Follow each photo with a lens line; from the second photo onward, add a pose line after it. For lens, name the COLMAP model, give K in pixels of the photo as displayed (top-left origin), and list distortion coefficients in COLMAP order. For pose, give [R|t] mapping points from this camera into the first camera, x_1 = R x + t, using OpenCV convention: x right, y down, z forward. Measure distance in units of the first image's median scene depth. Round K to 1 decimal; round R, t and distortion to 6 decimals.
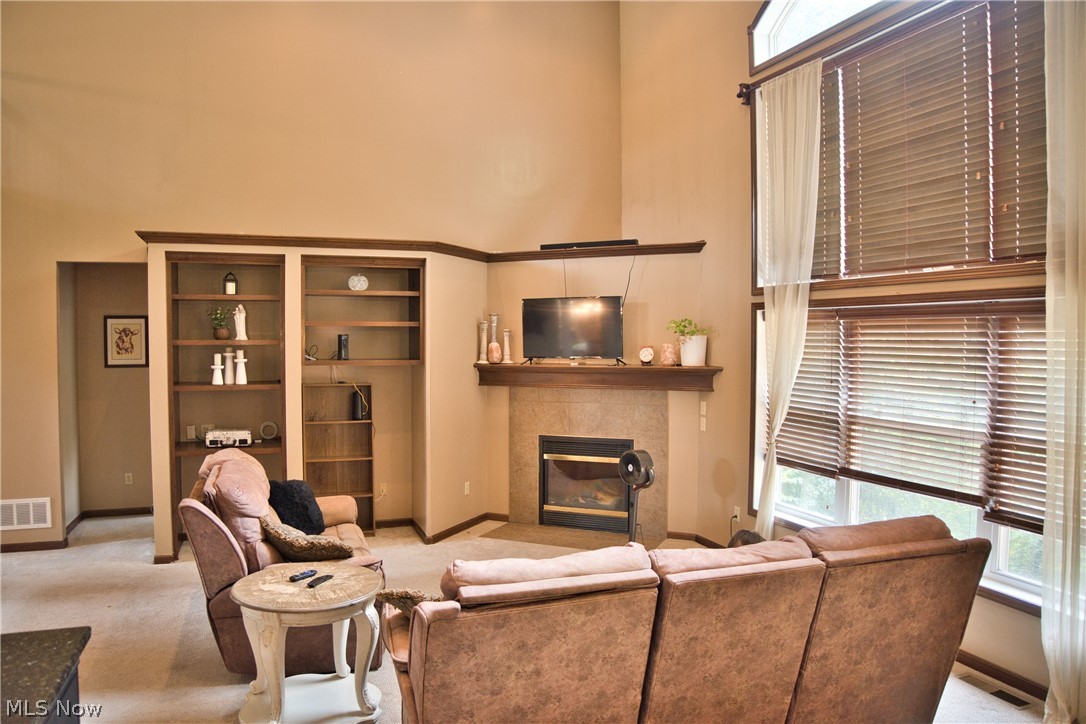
lens RADIAL K [[761.4, 0, 537.3], [0, 761.4, 360.9], [0, 0, 1]] dist [-0.136056, 0.054965]
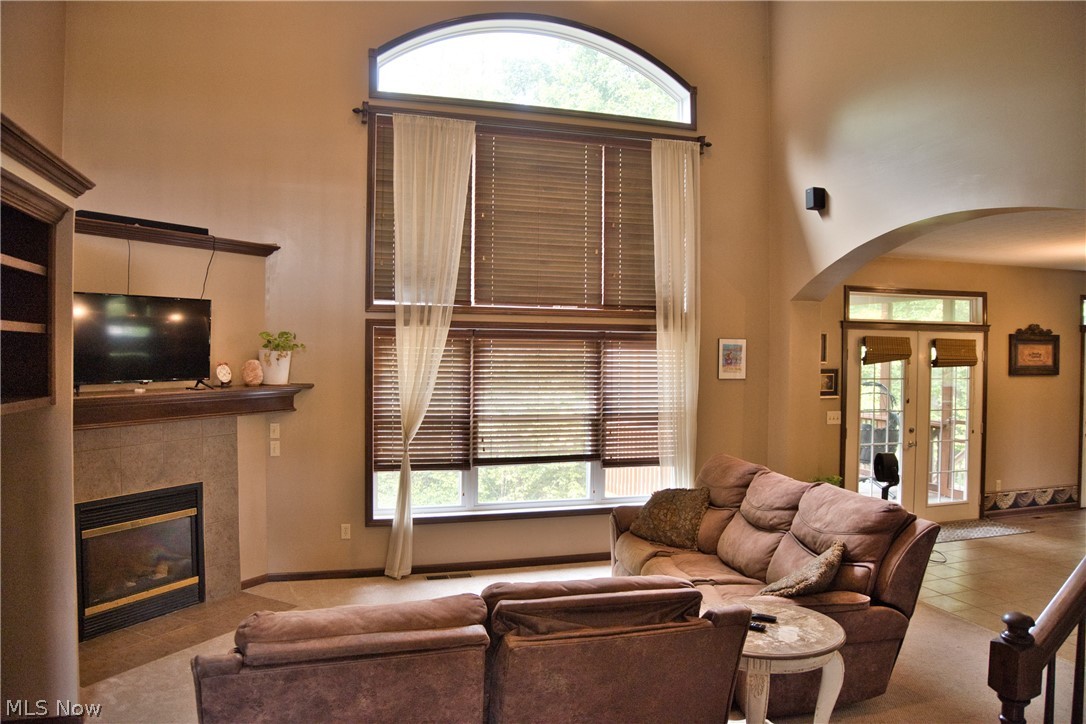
lens RADIAL K [[761.4, 0, 536.5], [0, 761.4, 358.8], [0, 0, 1]] dist [-0.136056, 0.054965]
pose [[0.060250, -0.011981, 0.998111, -0.816770], [0.022267, 0.999695, 0.010655, -0.032516], [-0.997935, 0.021583, 0.060498, 0.798650]]
